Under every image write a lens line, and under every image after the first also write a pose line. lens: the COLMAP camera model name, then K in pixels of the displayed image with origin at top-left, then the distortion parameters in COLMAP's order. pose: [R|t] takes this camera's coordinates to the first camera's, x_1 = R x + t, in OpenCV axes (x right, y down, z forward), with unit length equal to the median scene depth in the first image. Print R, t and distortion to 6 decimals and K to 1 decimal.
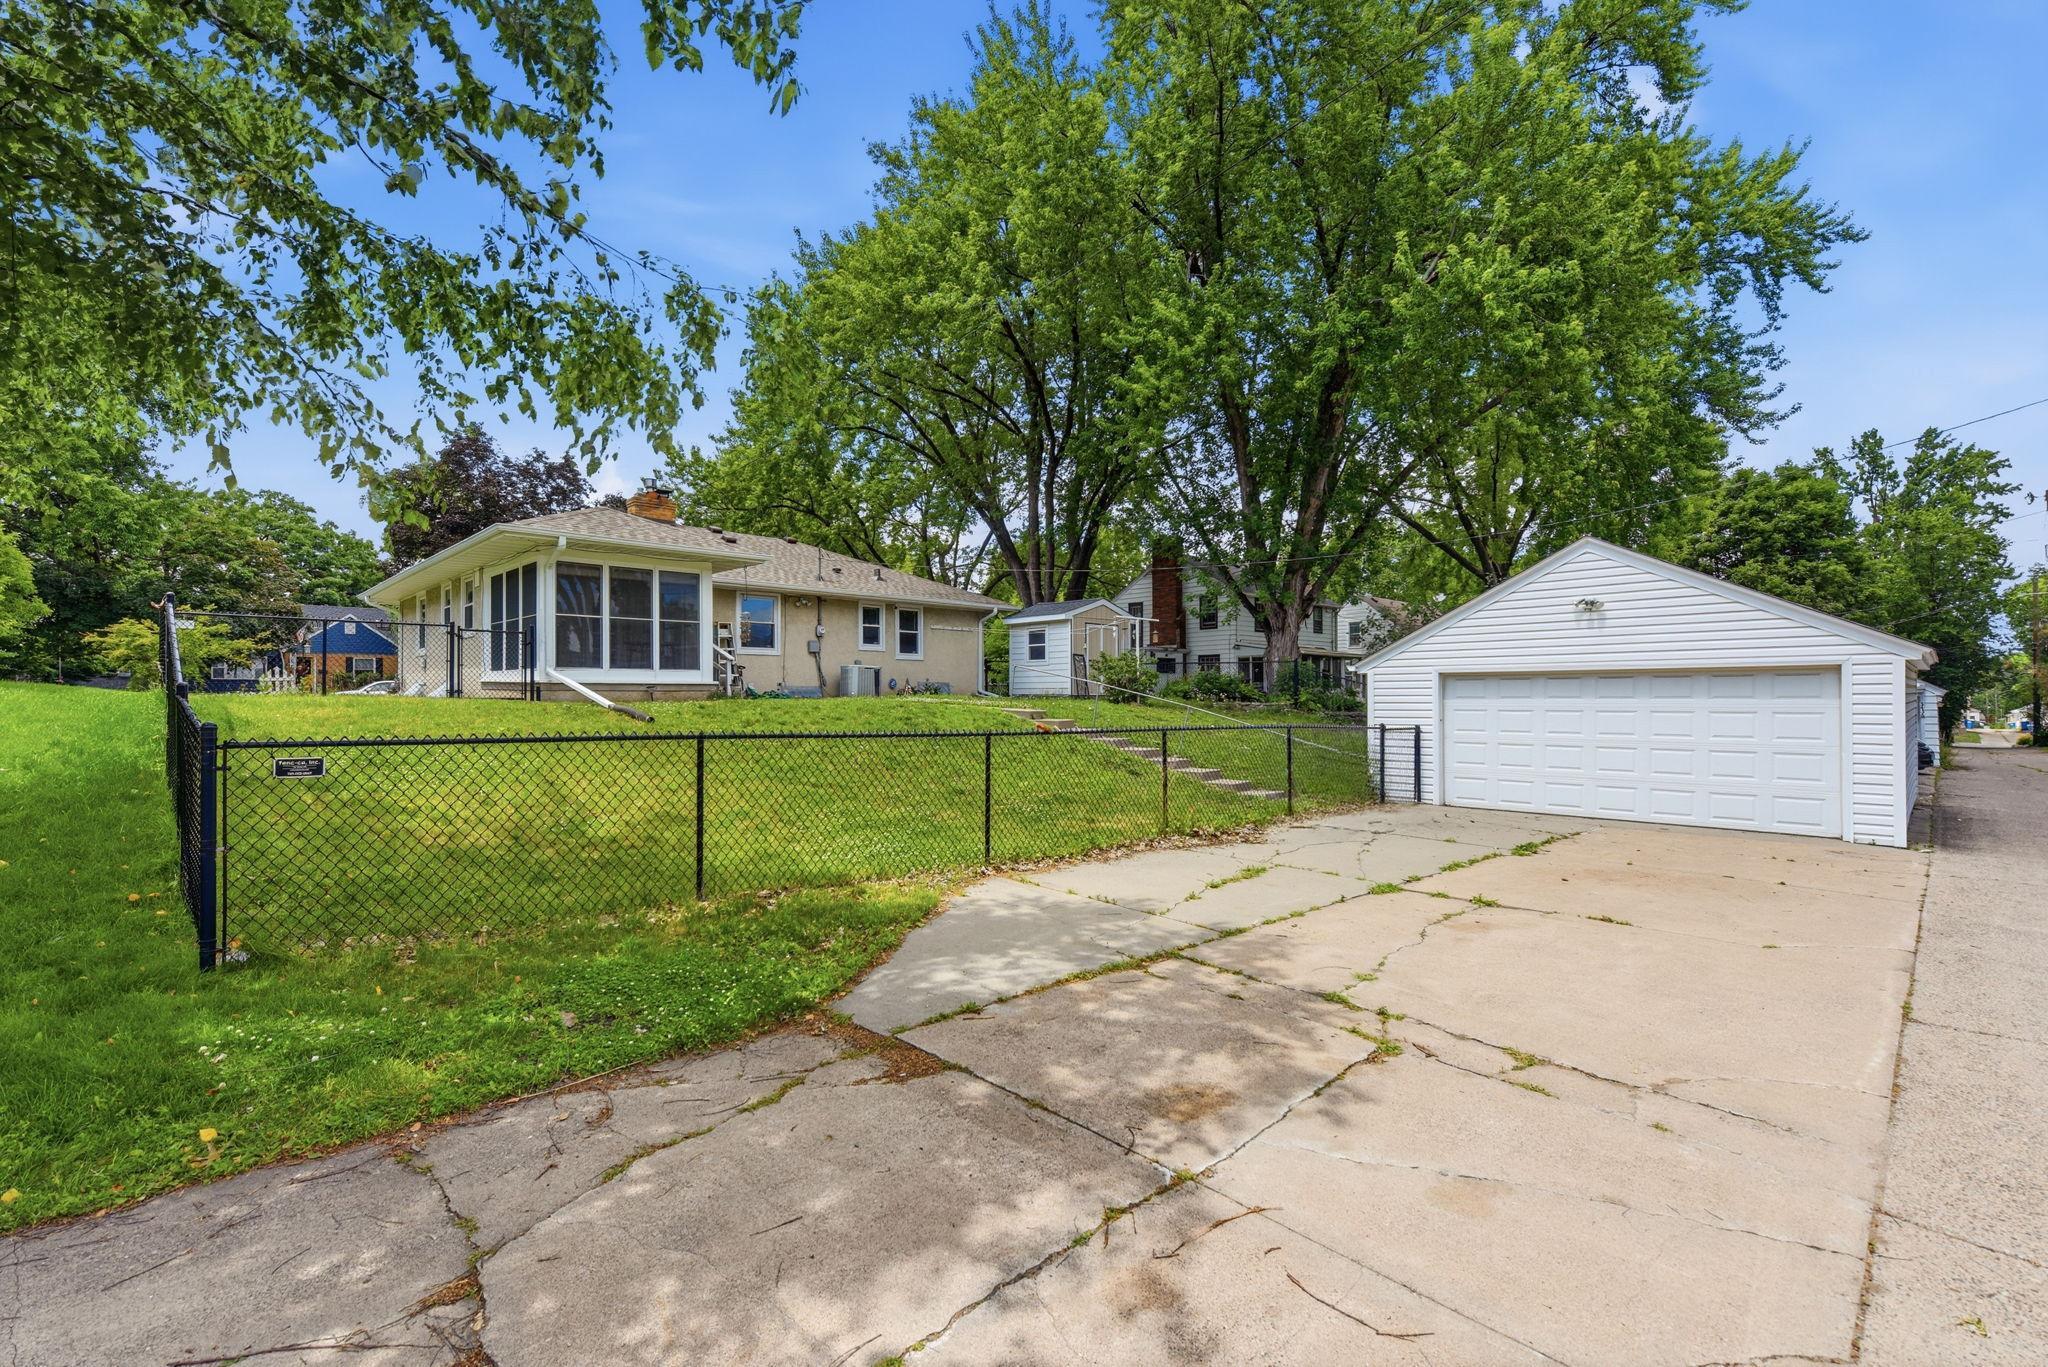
lens RADIAL K [[900.0, 0, 1031.8], [0, 900.0, 688.0], [0, 0, 1]] dist [-0.000224, 0.000217]
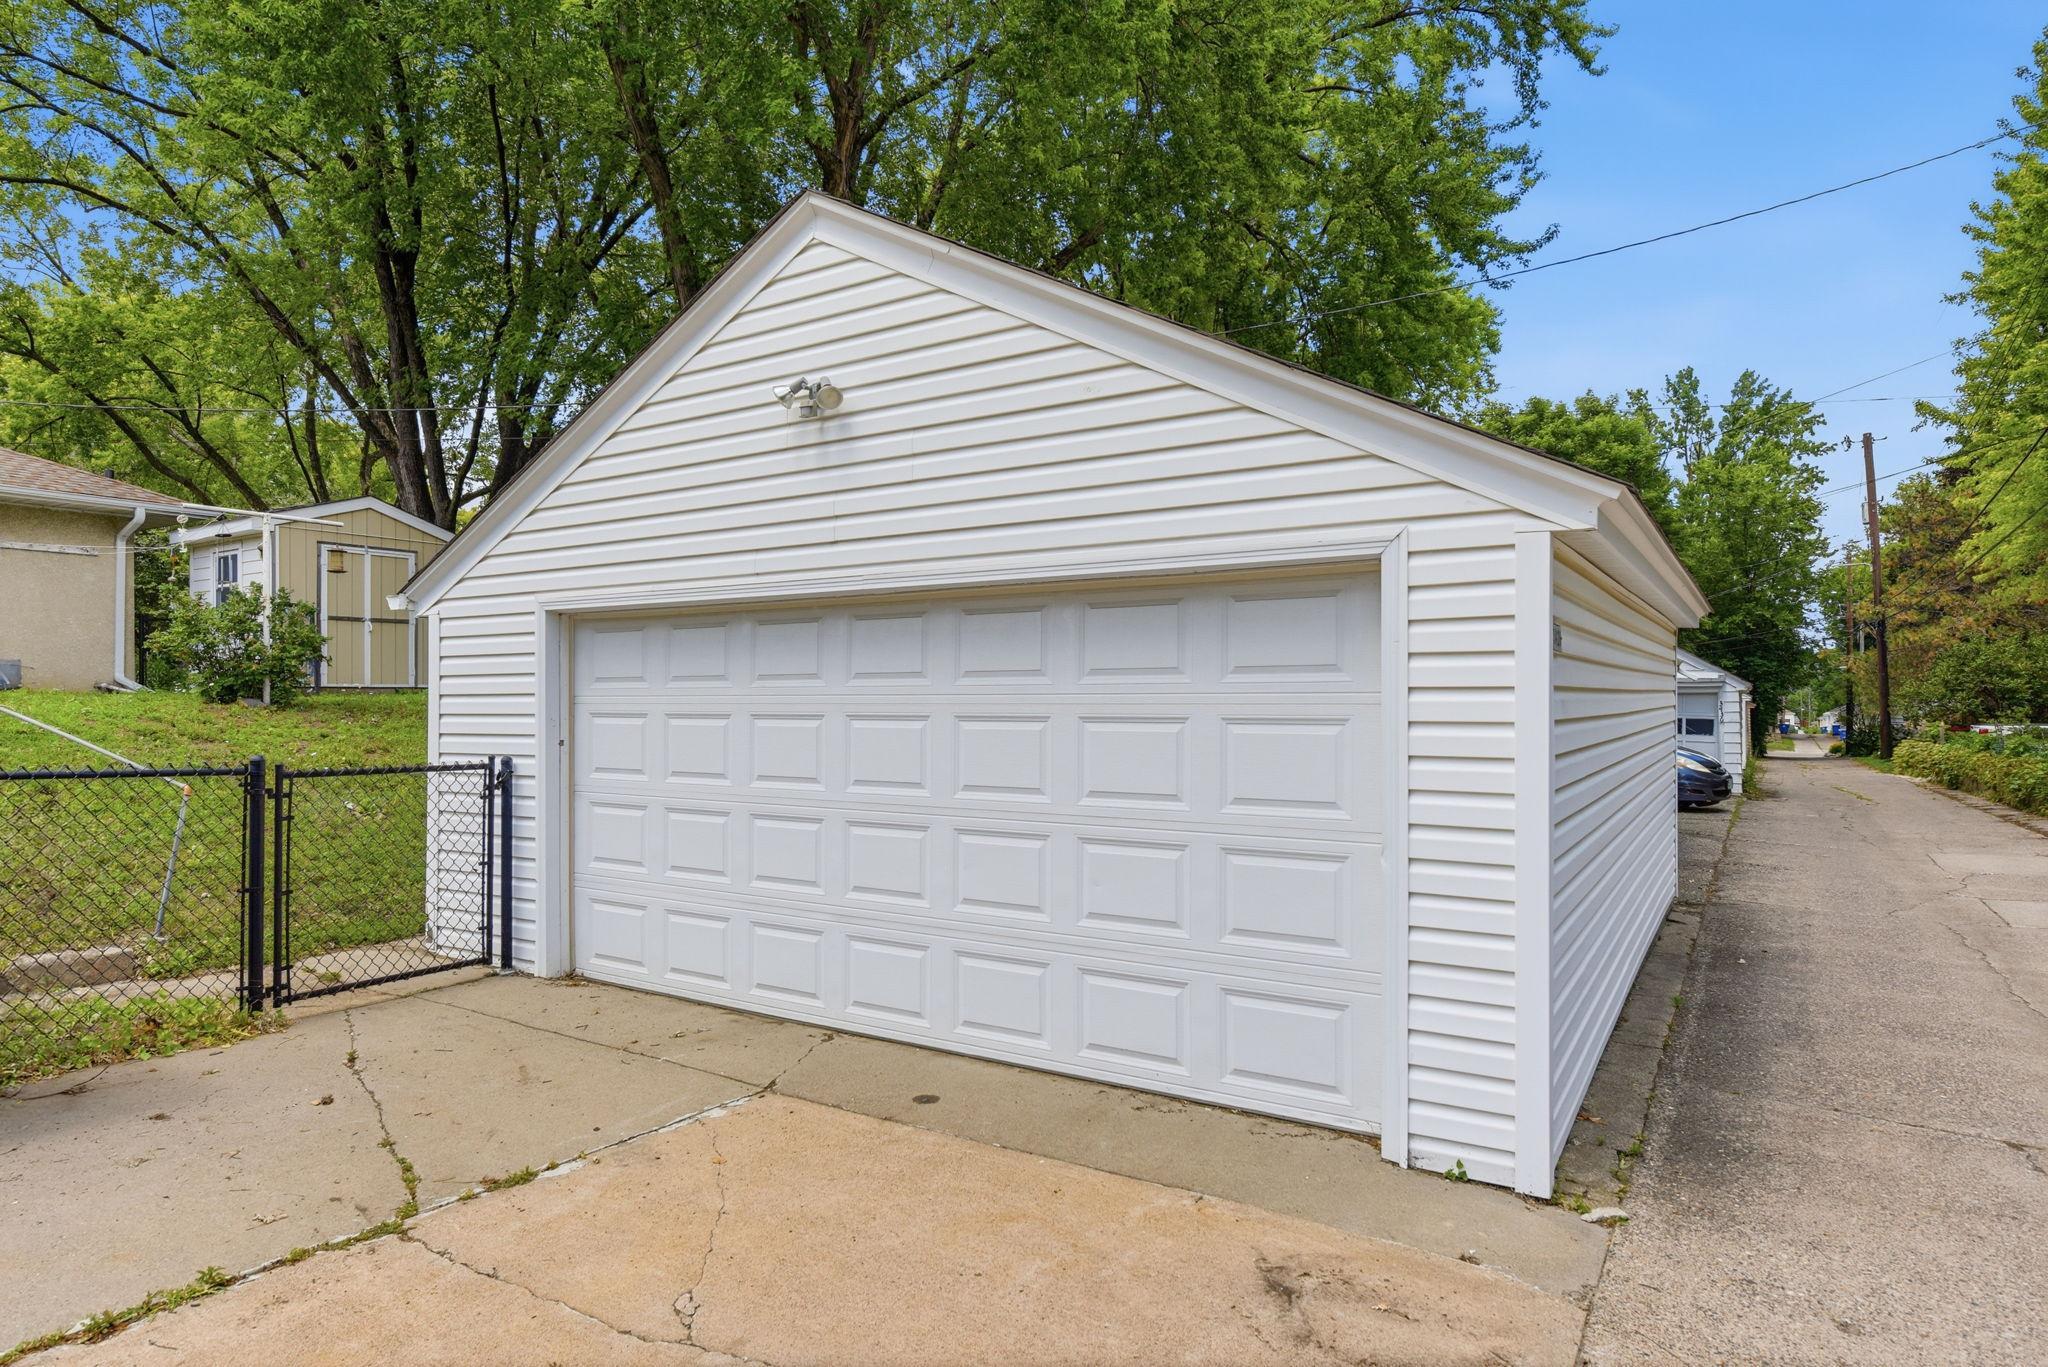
lens RADIAL K [[1171.7, 0, 1030.3], [0, 1171.7, 699.2], [0, 0, 1]] dist [0.001383, -0.000849]
pose [[0.973058, -0.000631, 0.230561, 0.281689], [-0.001639, 0.999952, 0.009654, 0.007787], [-0.230556, -0.009772, 0.973010, 0.259796]]
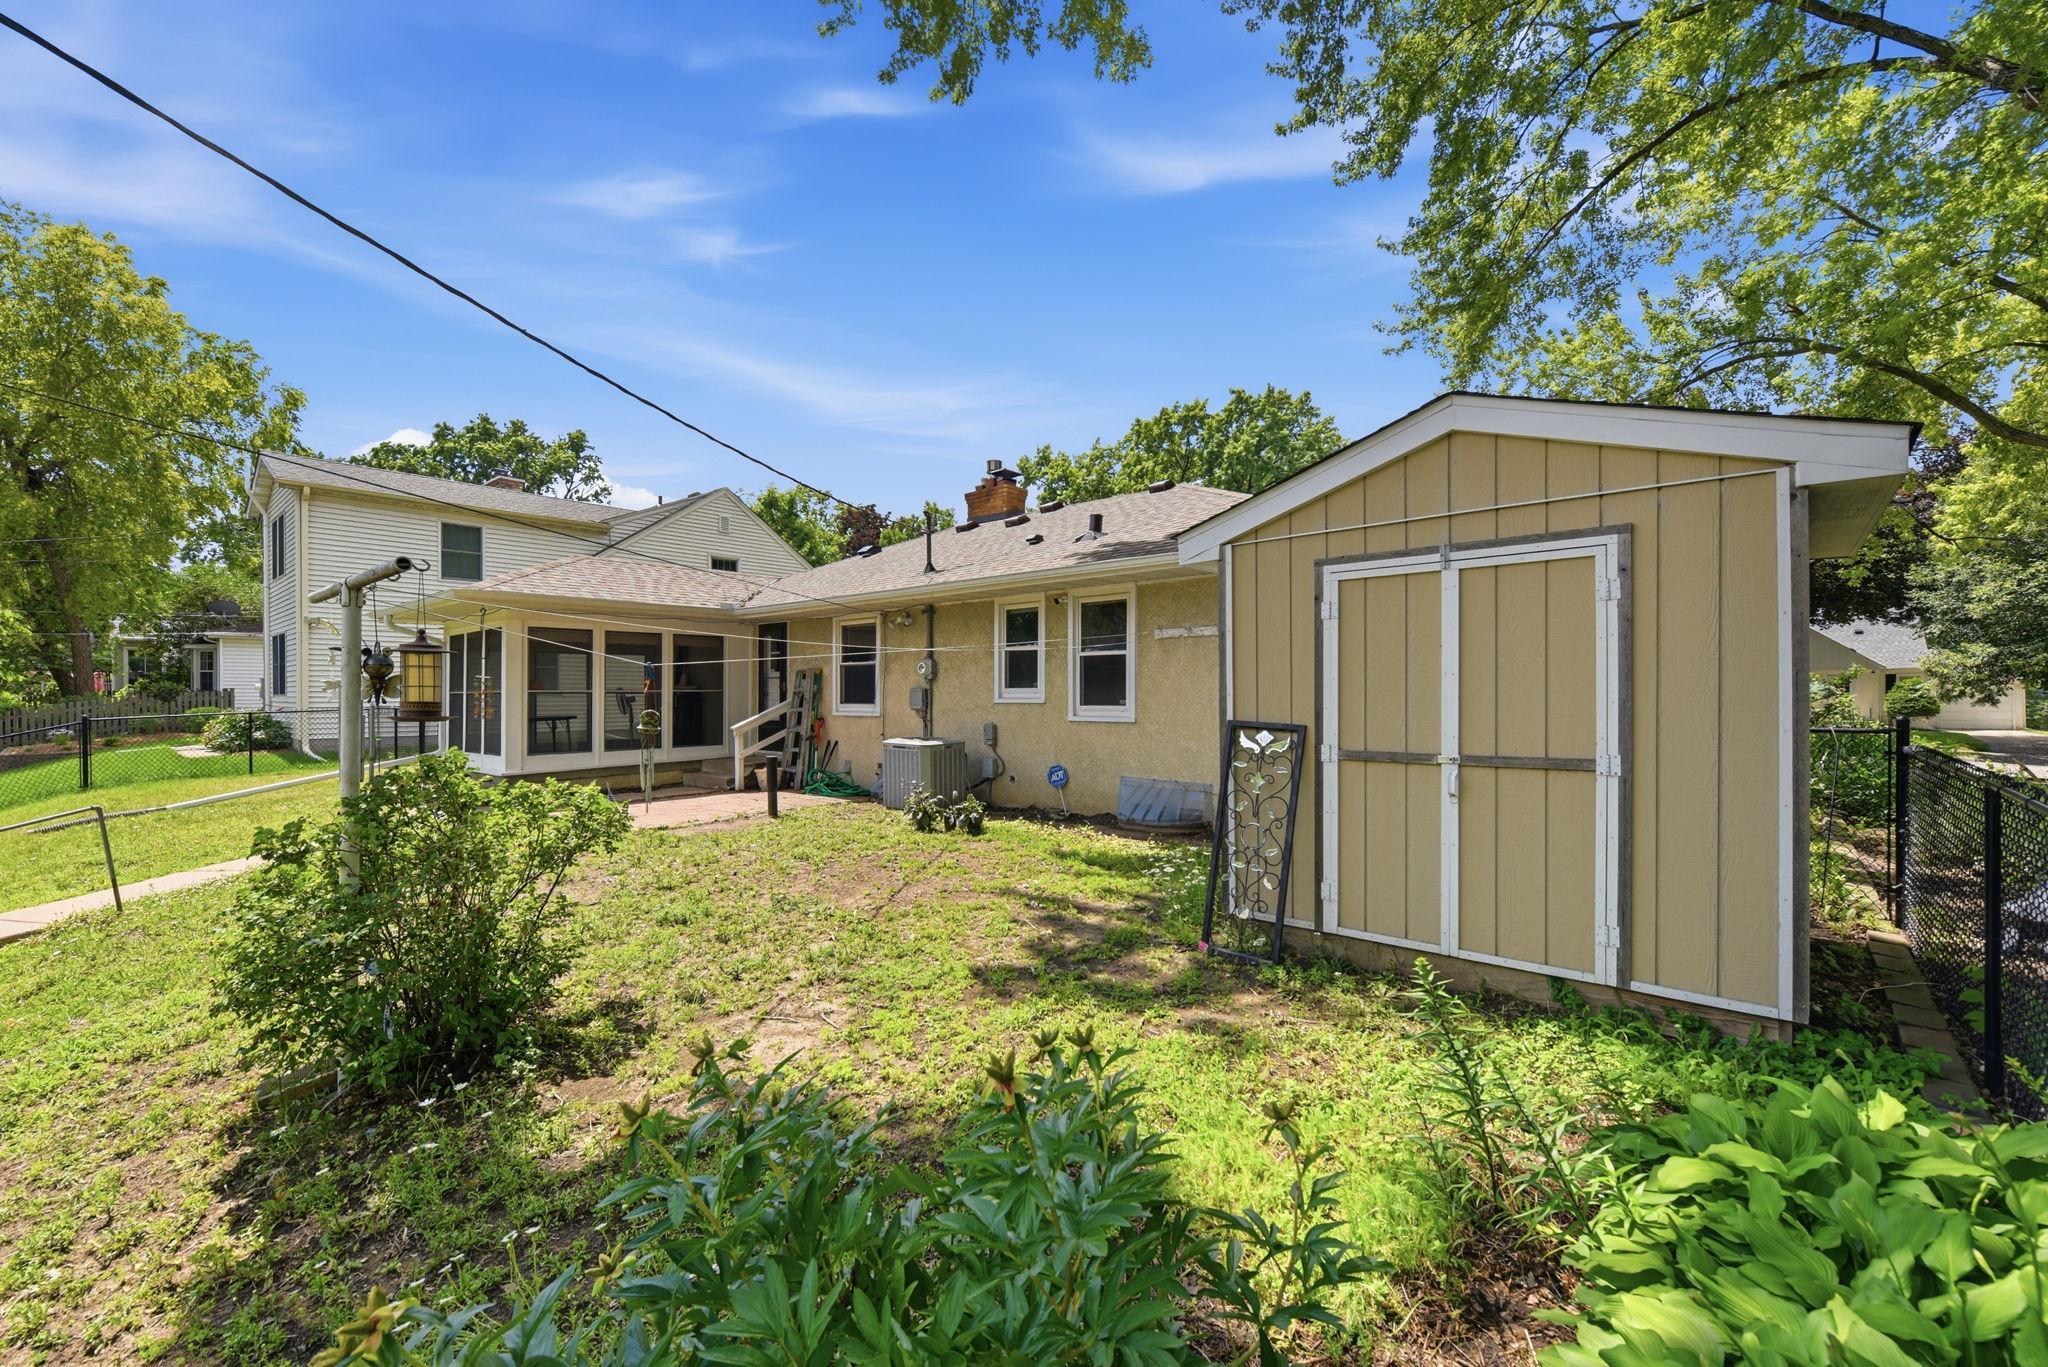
lens RADIAL K [[828.3, 0, 1031.1], [0, 828.3, 691.4], [0, 0, 1]] dist [0.000003, 0.000105]
pose [[0.086276, -0.000059, -0.996271, 0.224283], [0.014252, 0.999898, 0.001175, -0.043141], [0.996169, -0.014300, 0.086268, 0.878664]]
